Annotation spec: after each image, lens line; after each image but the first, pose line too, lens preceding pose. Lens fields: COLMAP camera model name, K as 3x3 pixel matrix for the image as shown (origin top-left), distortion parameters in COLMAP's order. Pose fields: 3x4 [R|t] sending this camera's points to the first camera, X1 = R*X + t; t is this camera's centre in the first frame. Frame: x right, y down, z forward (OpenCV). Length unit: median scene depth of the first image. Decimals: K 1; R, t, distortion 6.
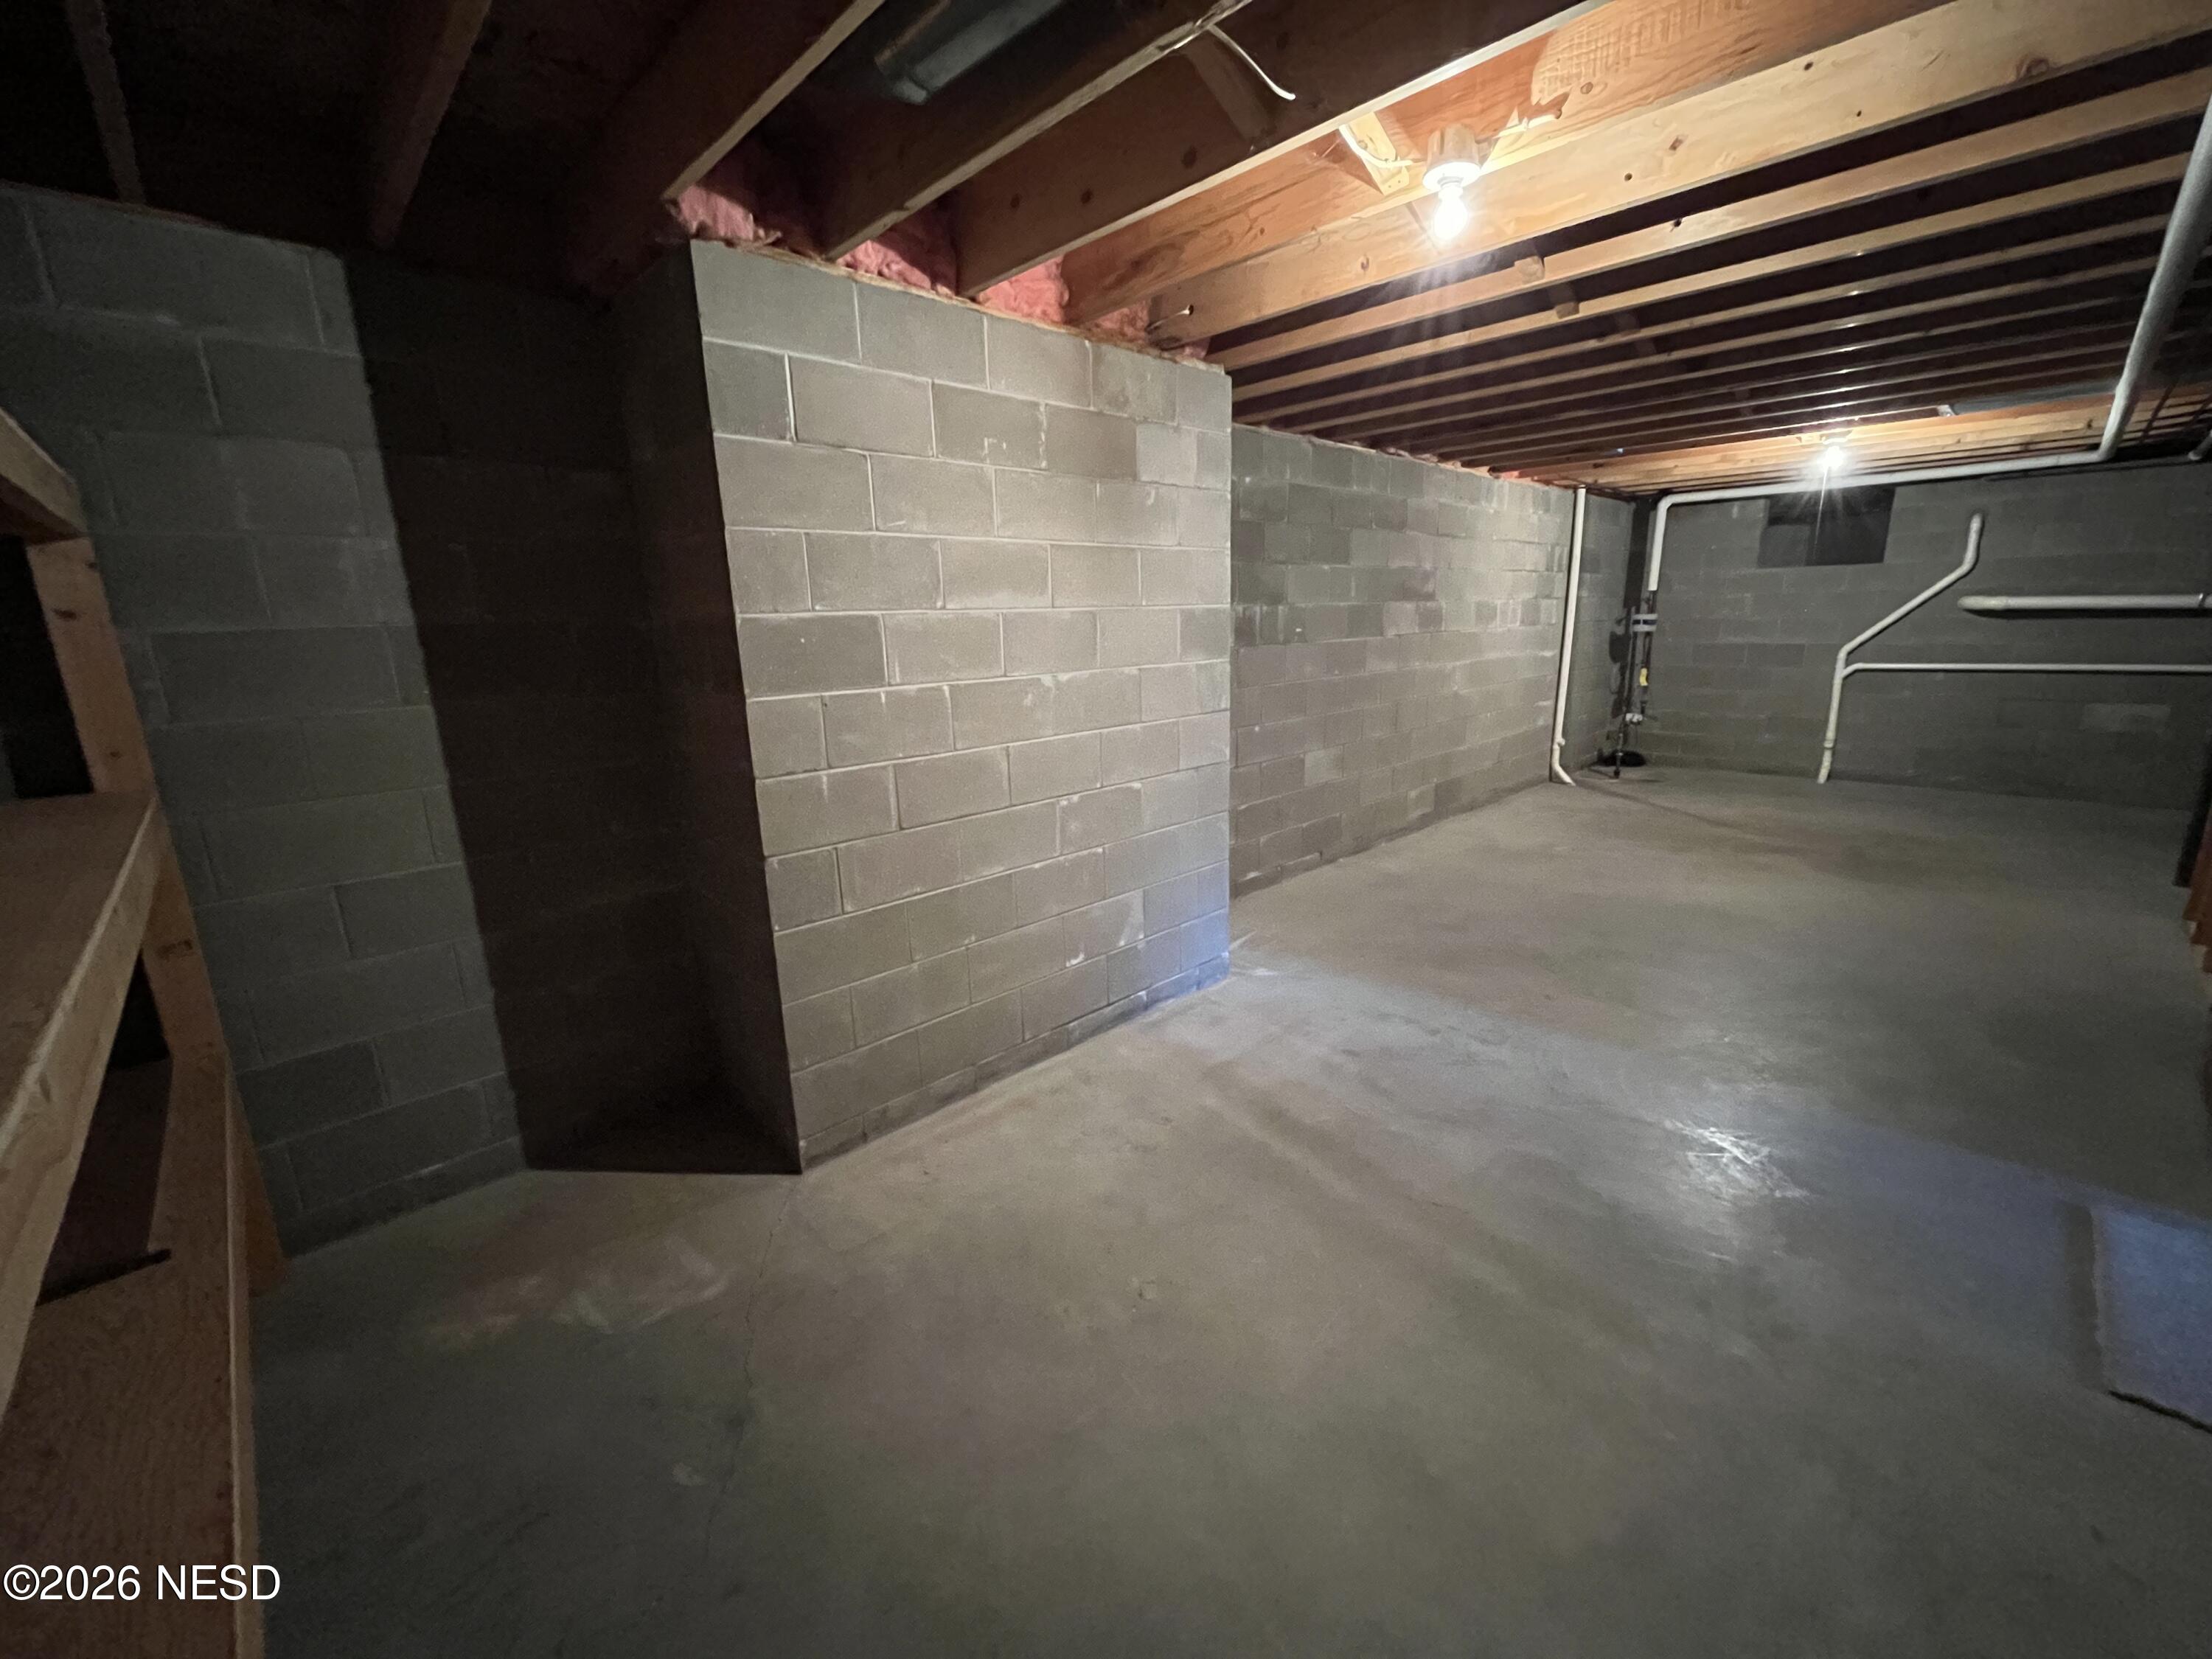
lens RADIAL K [[893.7, 0, 1116.3], [0, 893.7, 830.0], [0, 0, 1]] dist [-0.003003, -0.000111]
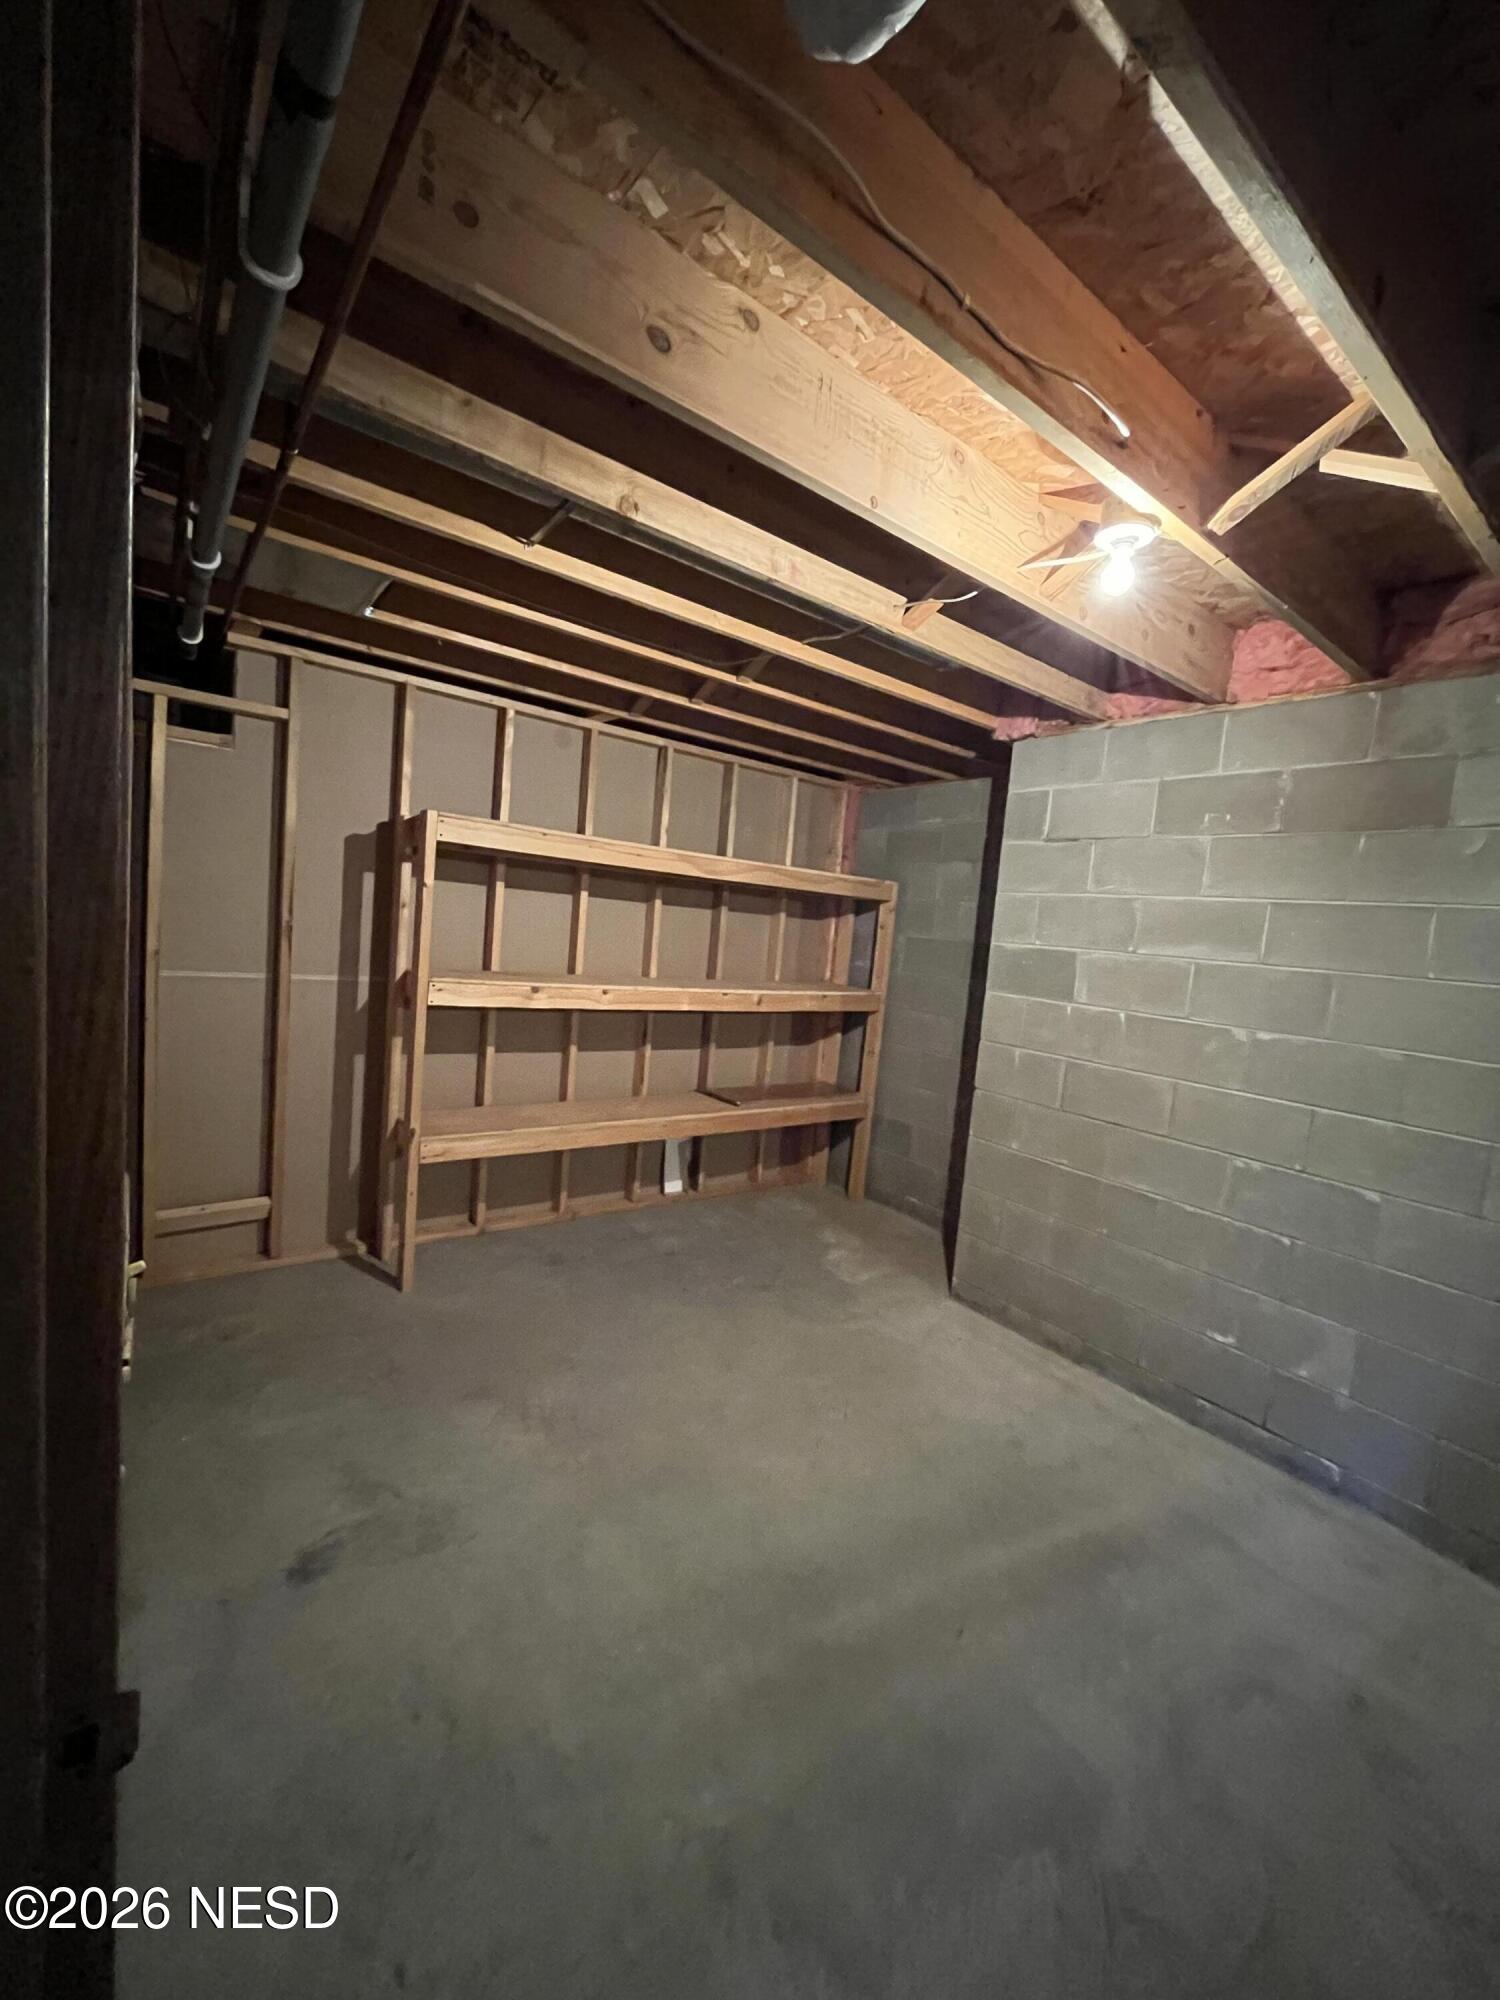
lens RADIAL K [[808.0, 0, 753.4], [0, 808.0, 994.9], [0, 0, 1]] dist [-0.003003, -0.000111]
pose [[-0.120194, 0.103018, -0.987391, 0.957591], [-0.312543, 0.940099, 0.136130, -0.177813], [0.942269, 0.324964, -0.080796, 0.603894]]
